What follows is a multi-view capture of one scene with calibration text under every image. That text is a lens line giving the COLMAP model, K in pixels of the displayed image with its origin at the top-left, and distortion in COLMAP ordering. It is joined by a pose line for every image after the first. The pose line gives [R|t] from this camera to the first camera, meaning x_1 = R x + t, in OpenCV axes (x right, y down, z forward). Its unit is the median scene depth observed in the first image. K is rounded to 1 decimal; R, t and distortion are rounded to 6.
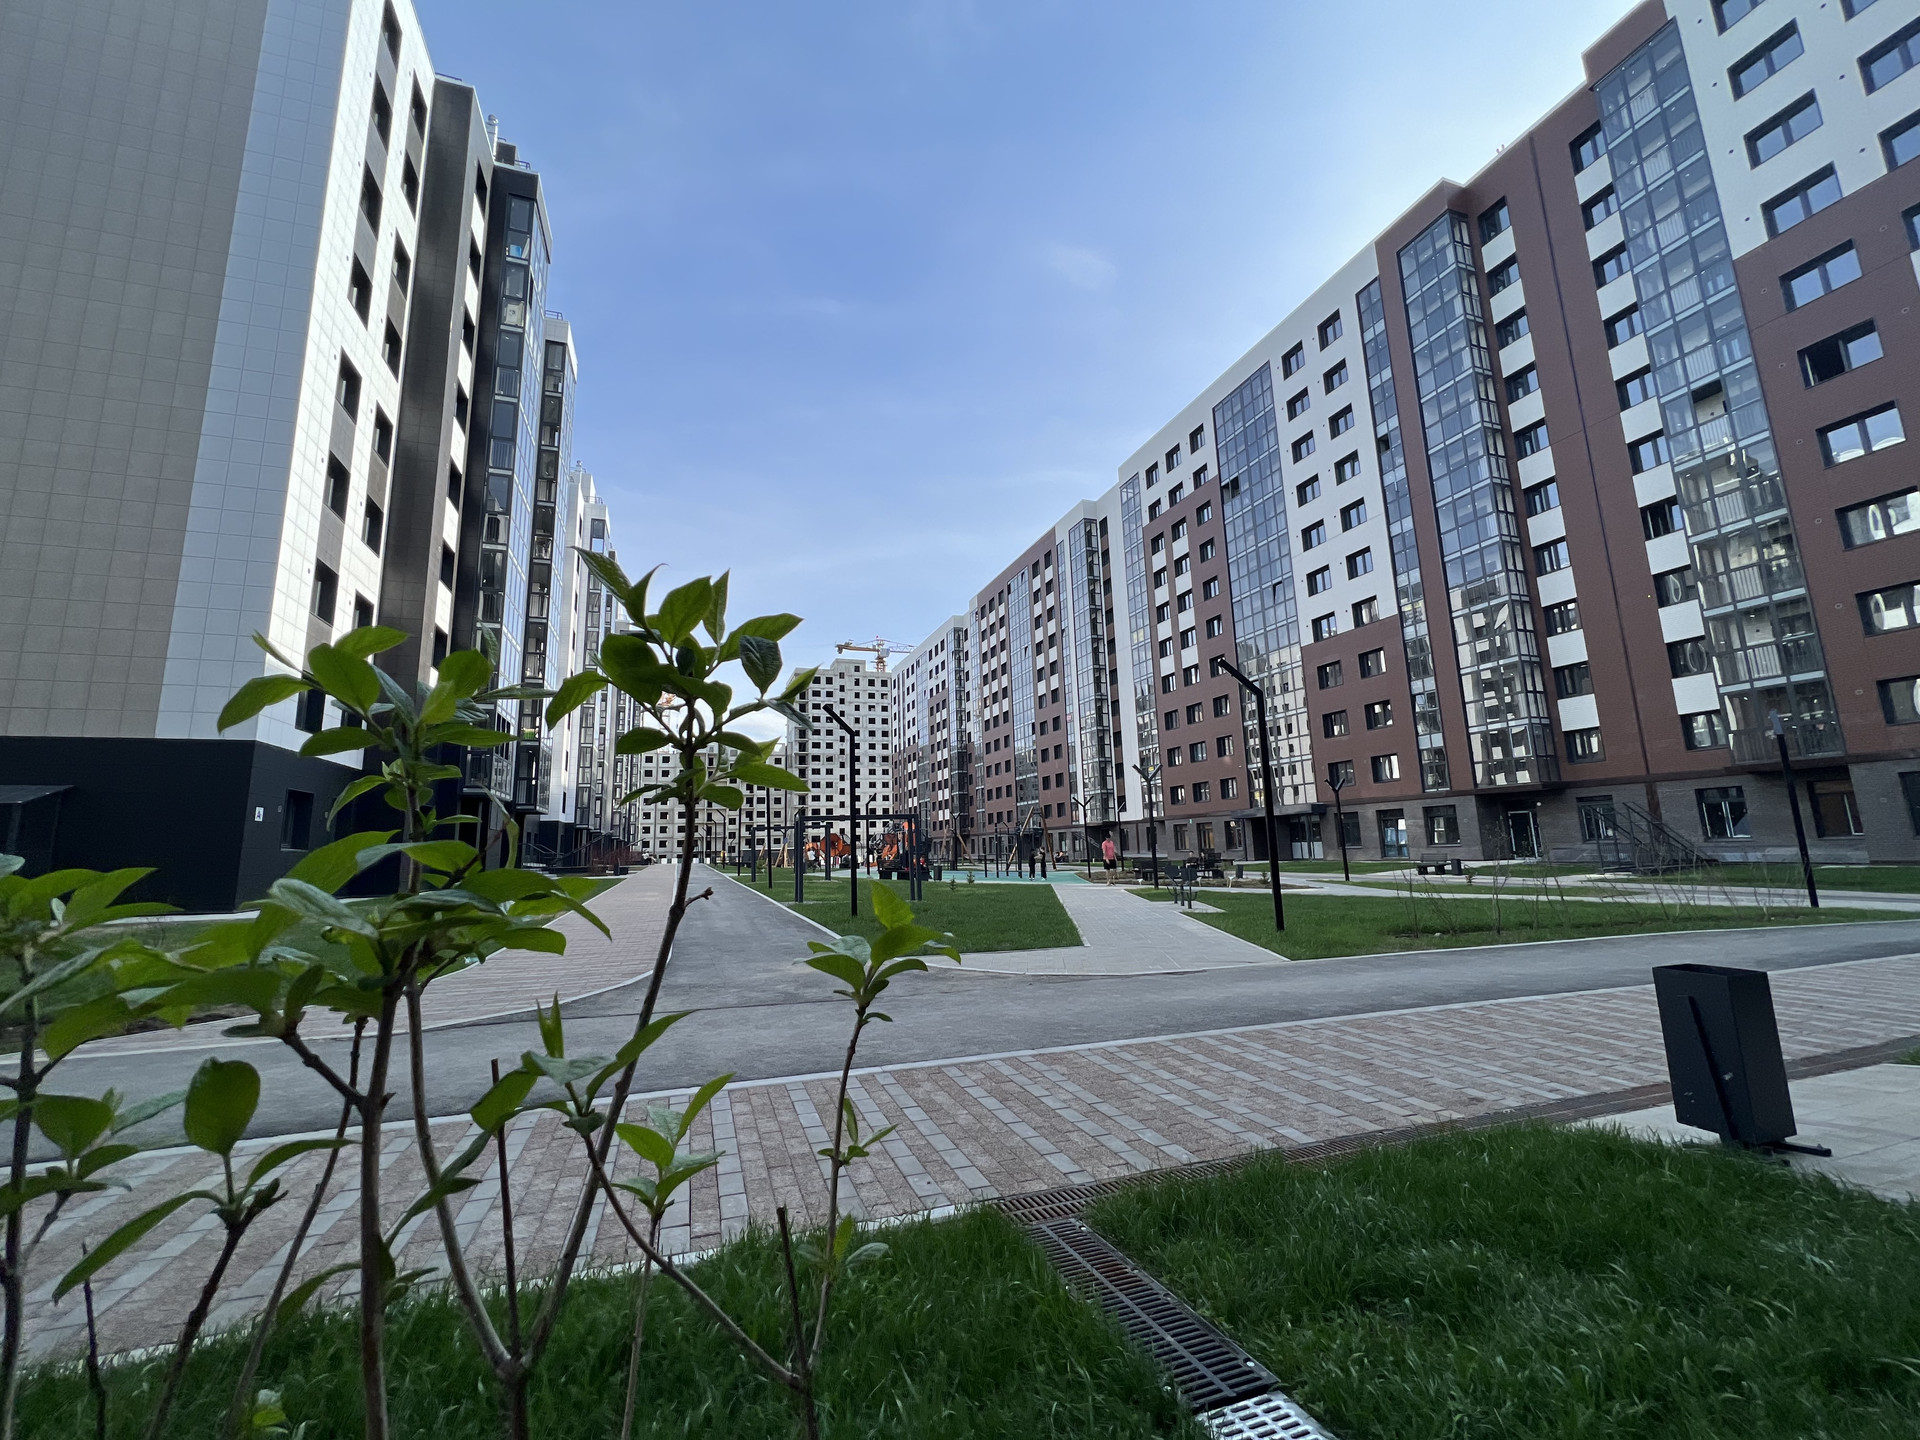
lens RADIAL K [[772.0, 0, 960.0], [0, 772.0, 720.0], [0, 0, 1]] dist [-0.001753, -0.000853]
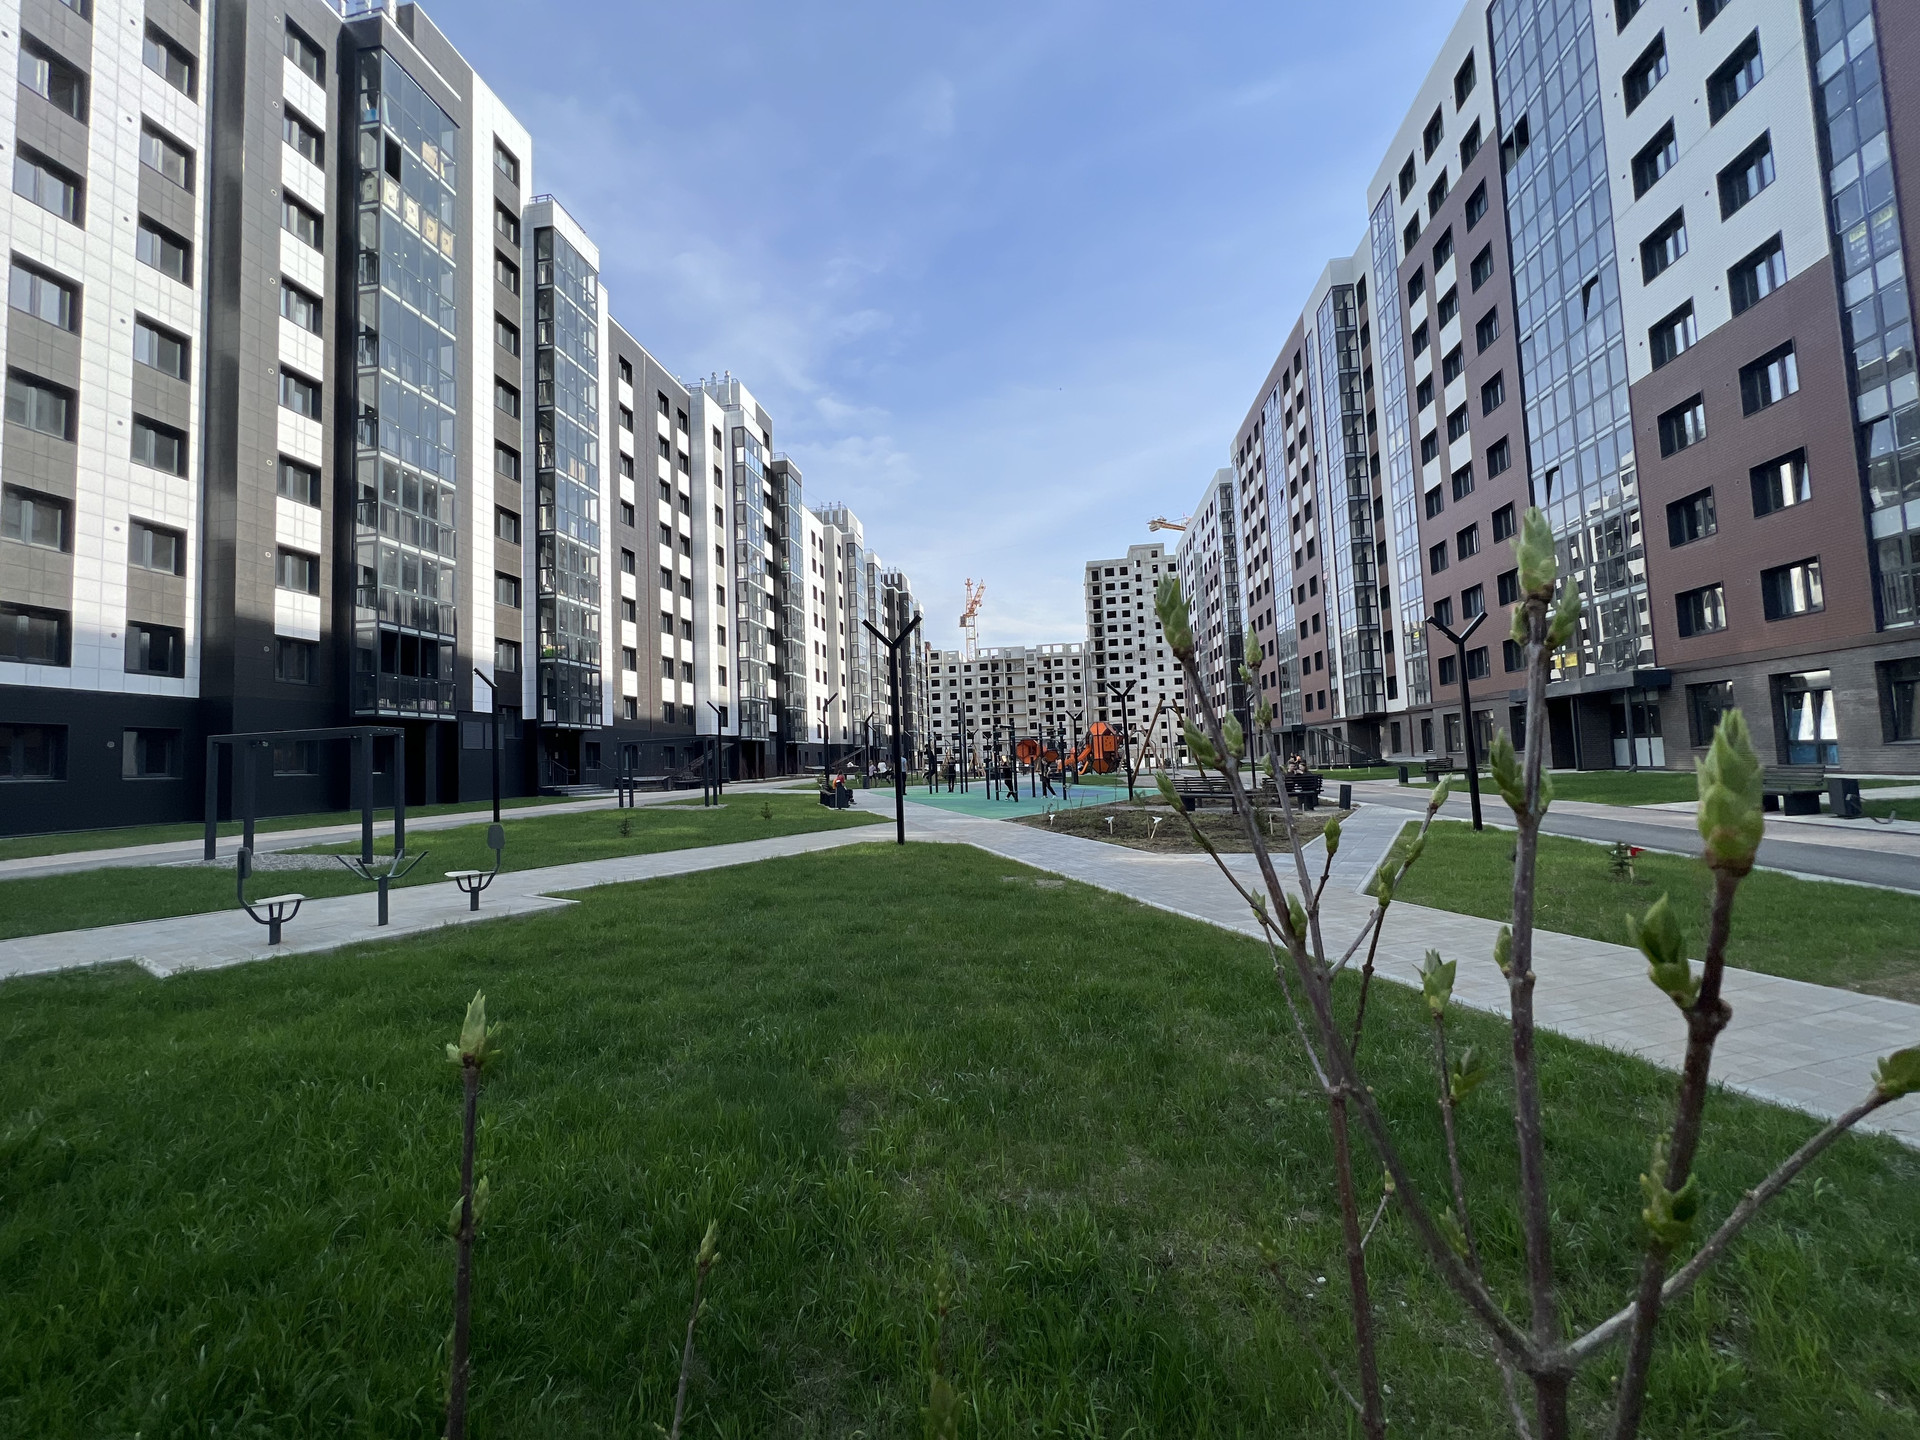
lens RADIAL K [[772.0, 0, 960.0], [0, 772.0, 720.0], [0, 0, 1]] dist [-0.001753, -0.000853]
pose [[0.886189, -0.034289, -0.462053, 0.162440], [0.092453, 0.990289, 0.103829, 0.023915], [0.454005, -0.134730, 0.880754, 0.165799]]
